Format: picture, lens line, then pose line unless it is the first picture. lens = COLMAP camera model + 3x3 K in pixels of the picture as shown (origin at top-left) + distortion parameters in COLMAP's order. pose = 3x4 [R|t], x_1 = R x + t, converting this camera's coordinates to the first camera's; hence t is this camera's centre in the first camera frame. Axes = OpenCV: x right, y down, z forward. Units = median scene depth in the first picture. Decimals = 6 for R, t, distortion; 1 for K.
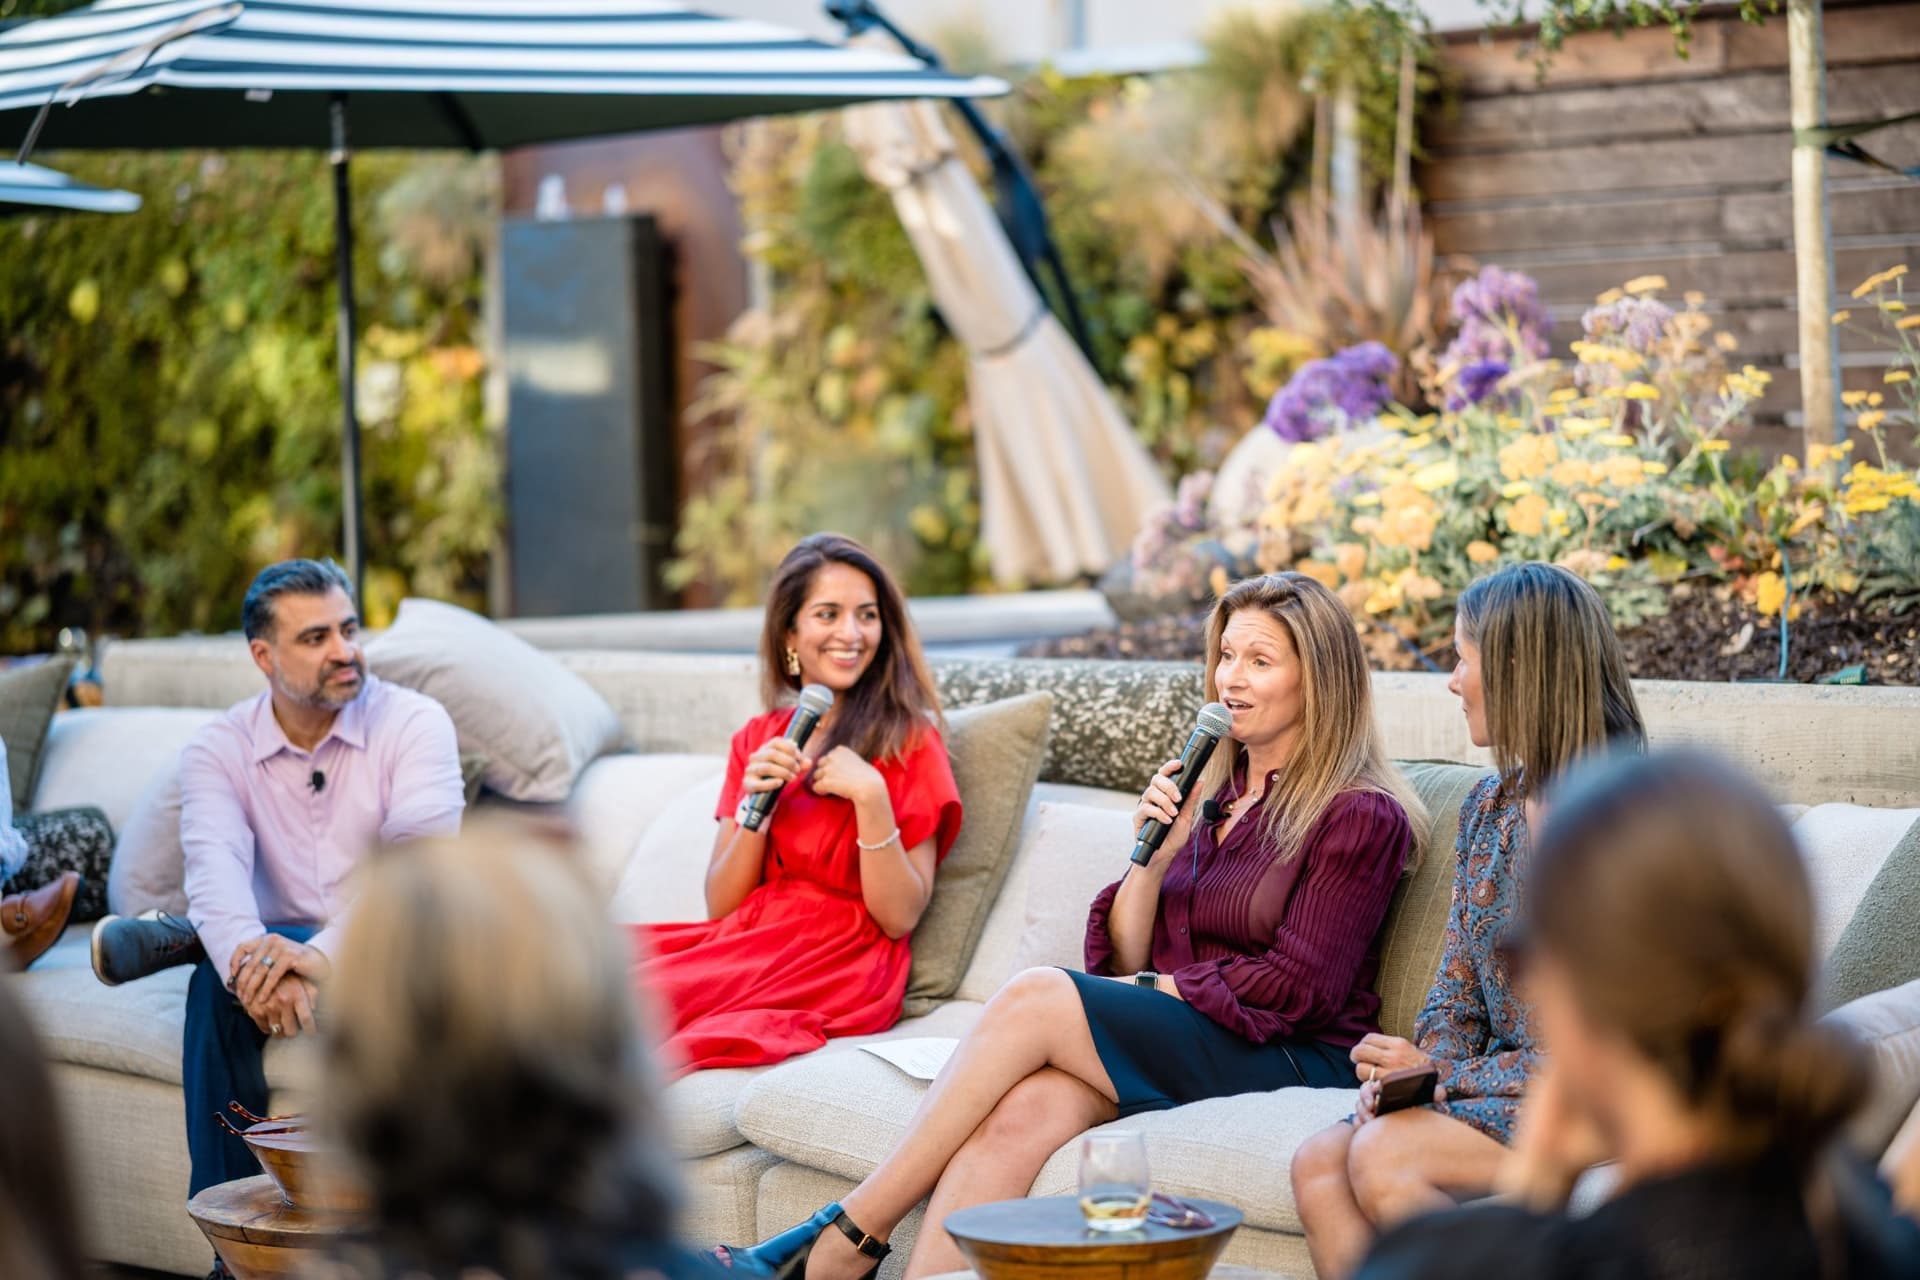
lens RADIAL K [[4041.6, 0, 961.4], [0, 4041.6, 536.1], [0, 0, 1]] dist [0.094571, -2.521321]
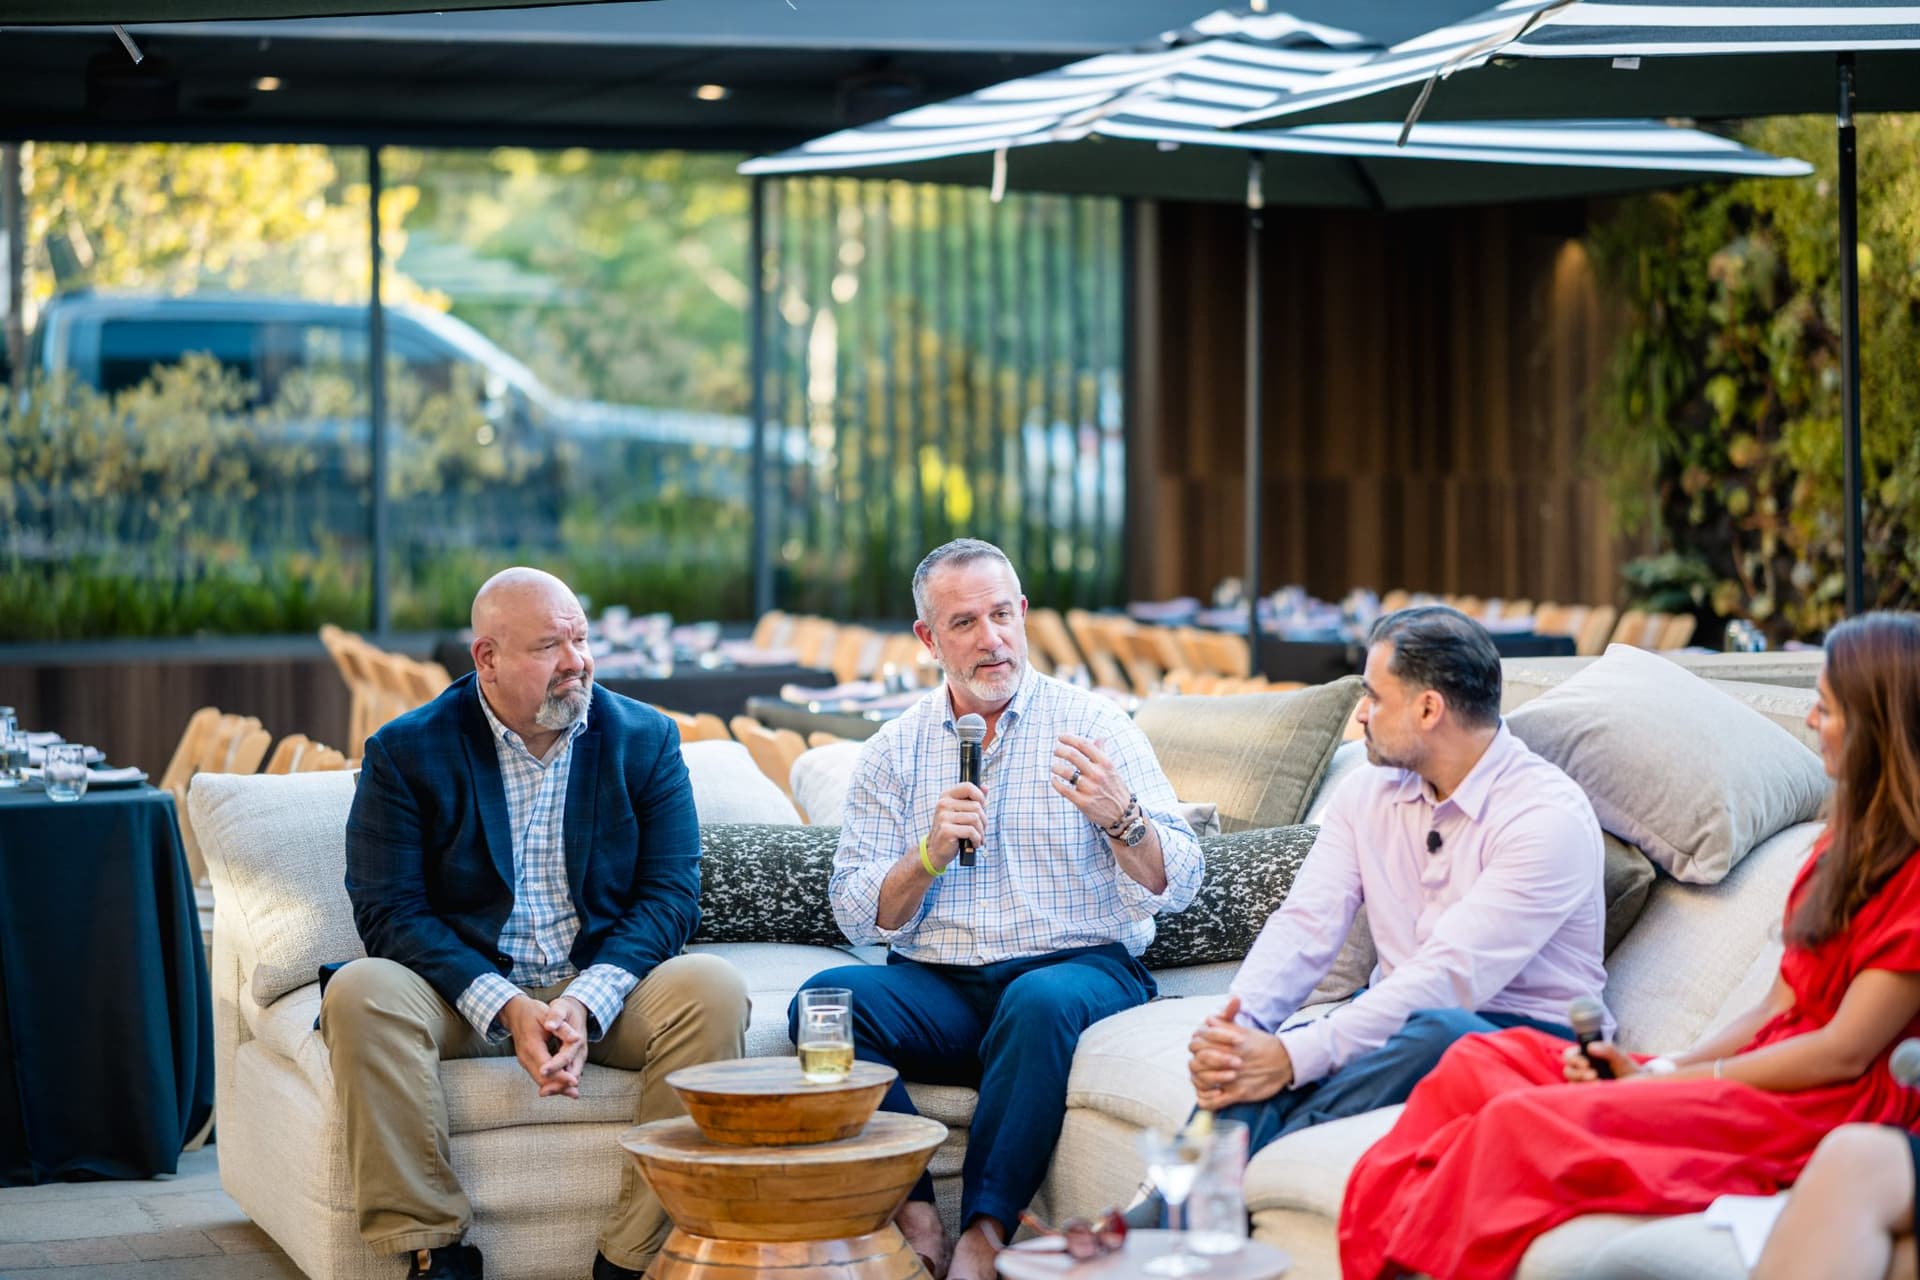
lens RADIAL K [[4057.1, 0, 954.7], [0, 4057.1, 772.5], [0, 0, 1]] dist [0.053098, -0.663880]
pose [[0.863005, 0.047833, -0.502926, 0.138994], [-0.011000, 0.997051, 0.075953, -0.015064], [0.505075, -0.060016, 0.860986, 0.105832]]
